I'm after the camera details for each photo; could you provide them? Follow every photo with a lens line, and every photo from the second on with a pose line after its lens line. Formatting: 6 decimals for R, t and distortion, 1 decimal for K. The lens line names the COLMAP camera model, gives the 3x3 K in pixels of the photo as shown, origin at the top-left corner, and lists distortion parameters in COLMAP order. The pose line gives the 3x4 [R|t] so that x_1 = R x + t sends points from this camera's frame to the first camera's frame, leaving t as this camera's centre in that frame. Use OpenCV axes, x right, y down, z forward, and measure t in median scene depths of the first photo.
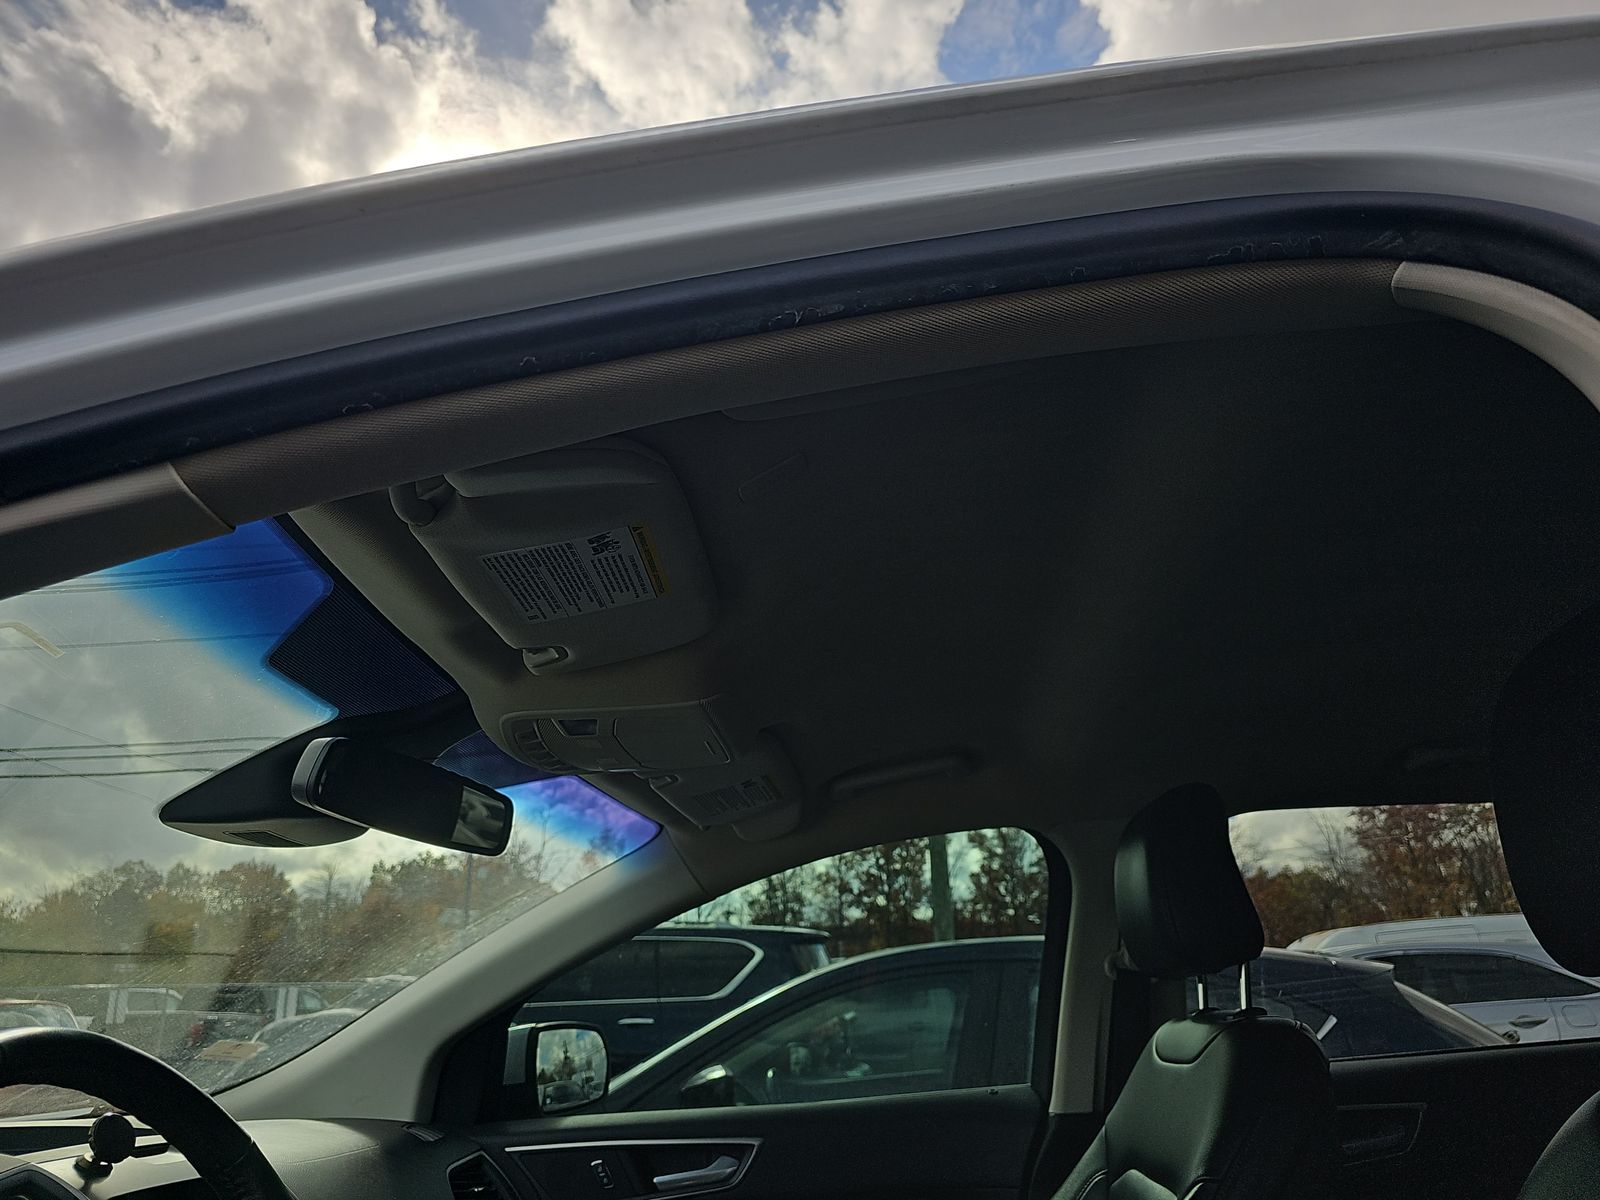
lens RADIAL K [[1095.3, 0, 802.8], [0, 1095.3, 611.9], [0, 0, 1]] dist [0.032570, -0.030925]
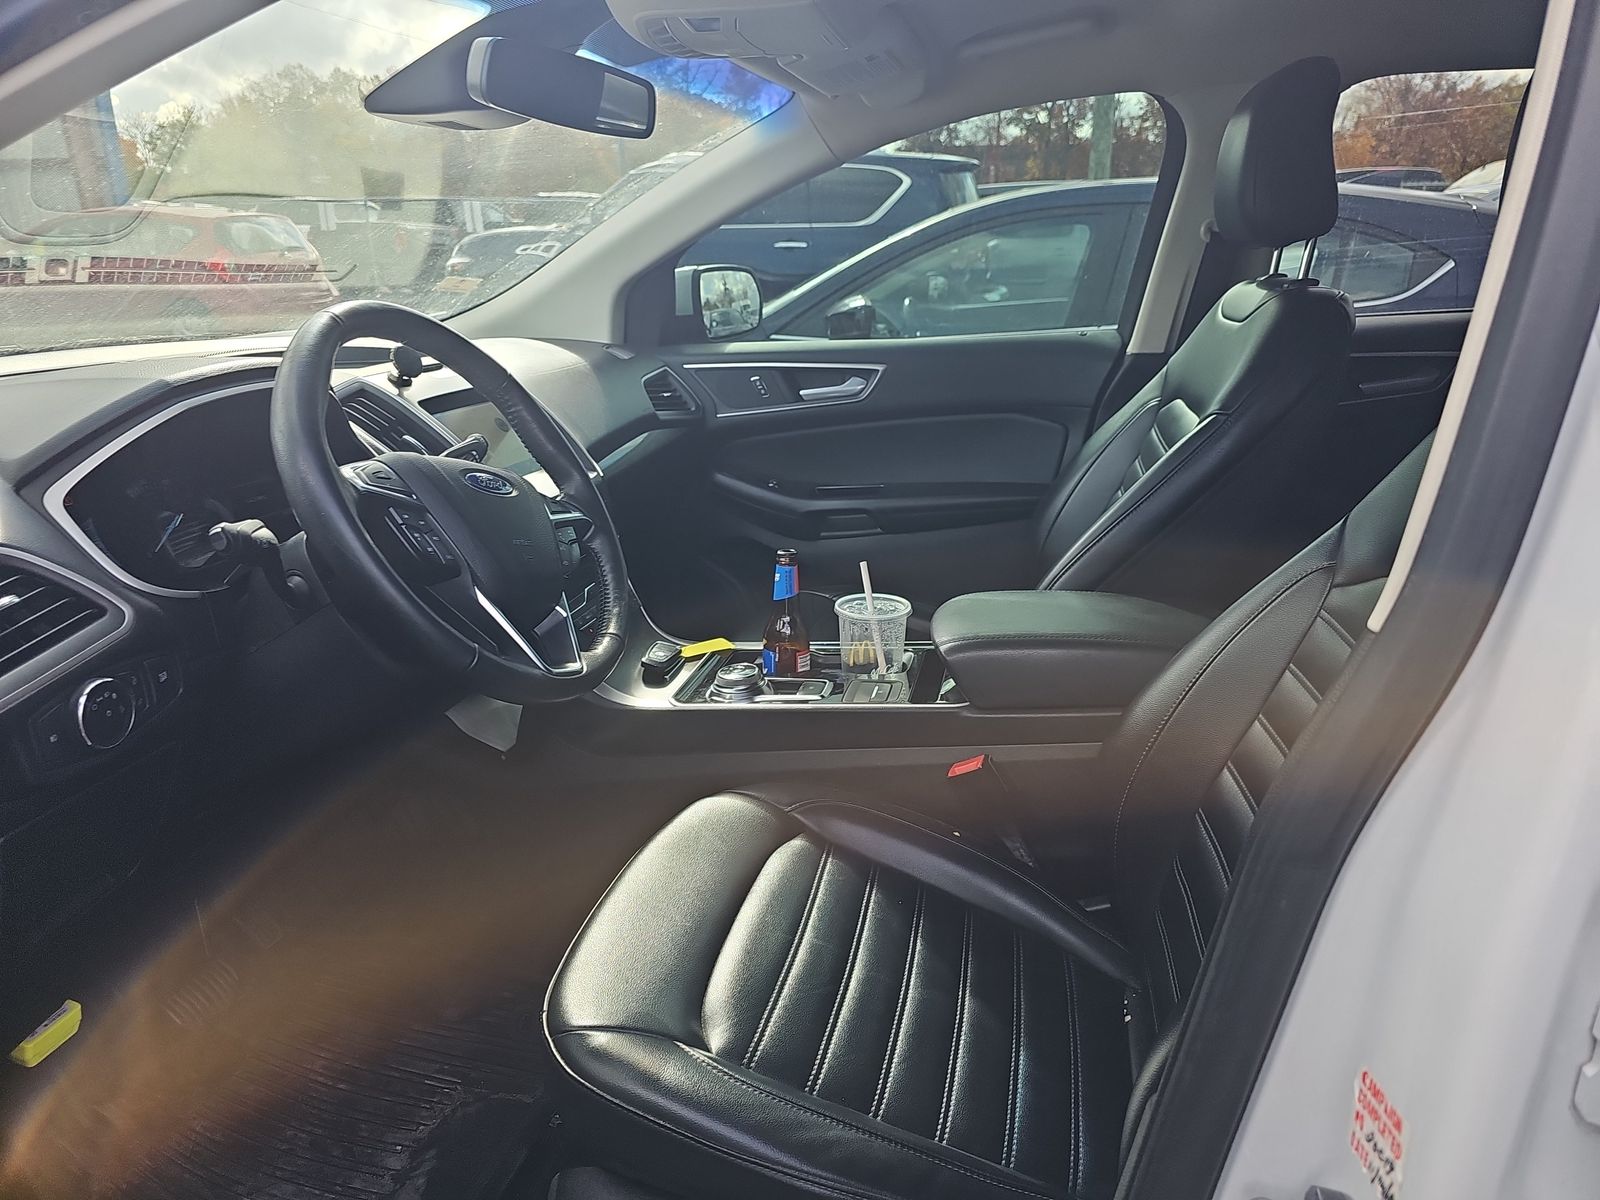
lens RADIAL K [[1095.3, 0, 802.8], [0, 1095.3, 611.9], [0, 0, 1]] dist [0.032570, -0.030925]
pose [[0.990656, 0.057744, -0.123553, 0.025548], [0.034166, 0.771975, 0.634734, -0.058802], [0.132032, -0.633025, 0.762789, -0.079926]]
